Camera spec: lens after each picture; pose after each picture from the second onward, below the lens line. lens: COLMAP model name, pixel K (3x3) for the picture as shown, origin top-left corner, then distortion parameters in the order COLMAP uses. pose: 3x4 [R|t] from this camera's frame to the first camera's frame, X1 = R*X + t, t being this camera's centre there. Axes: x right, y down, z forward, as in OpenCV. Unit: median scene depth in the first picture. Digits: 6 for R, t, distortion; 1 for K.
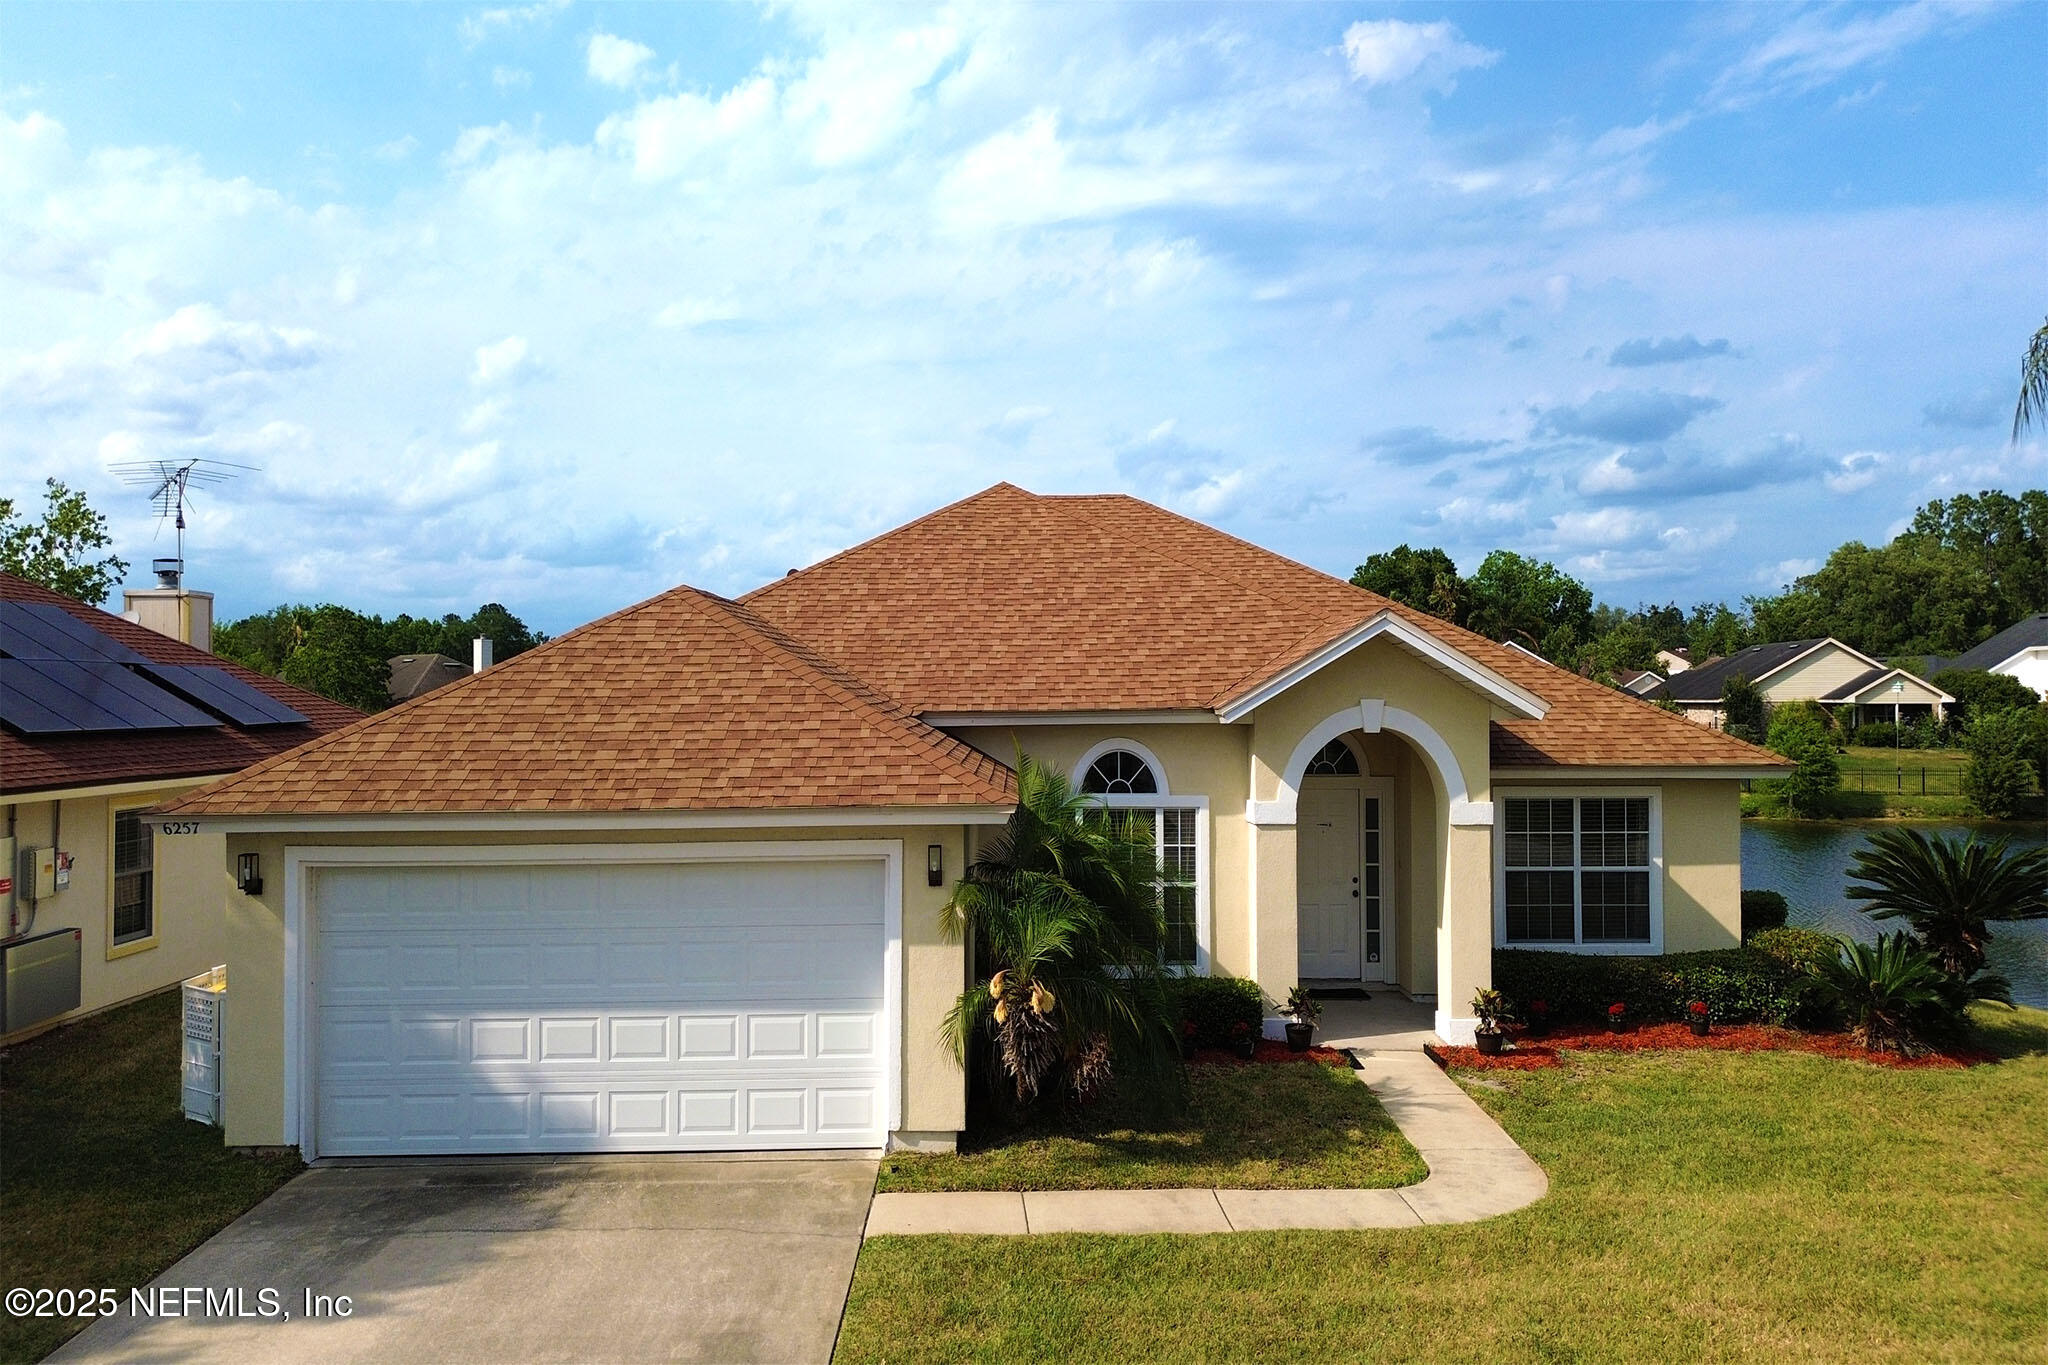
lens RADIAL K [[1762.8, 0, 1023.0], [0, 1762.8, 676.7], [0, 0, 1]] dist [0.052156, -0.028141]
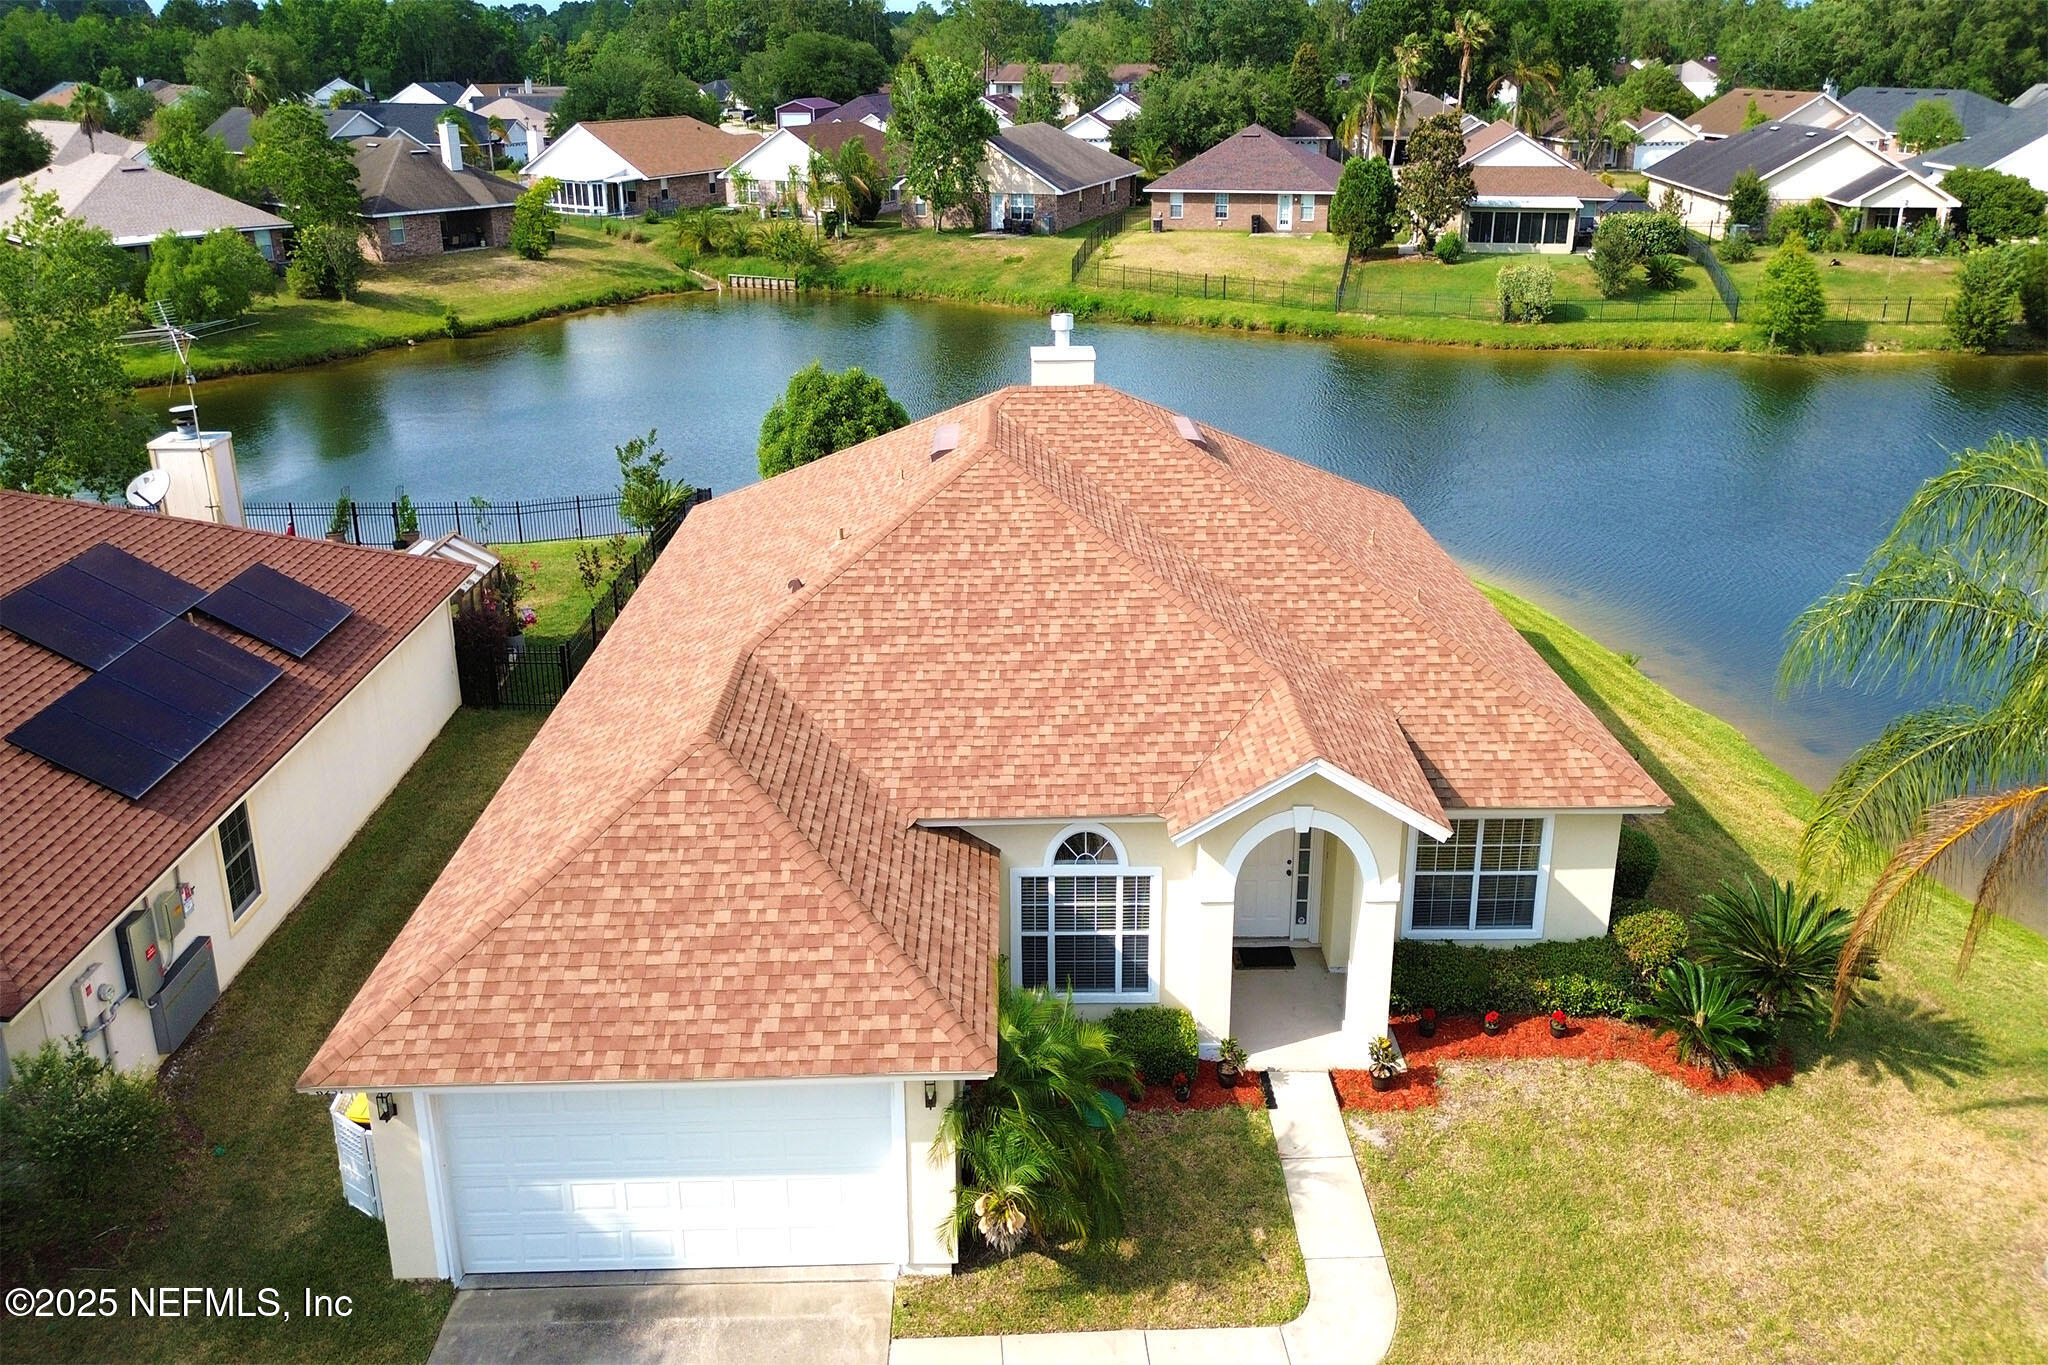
lens RADIAL K [[1762.8, 0, 1026.6], [0, 1762.8, 681.1], [0, 0, 1]] dist [0.052156, -0.028141]
pose [[0.999982, -0.004595, 0.003842, 0.011306], [0.002896, 0.932351, 0.361542, -0.472371], [-0.005243, -0.361525, 0.932348, -0.050294]]
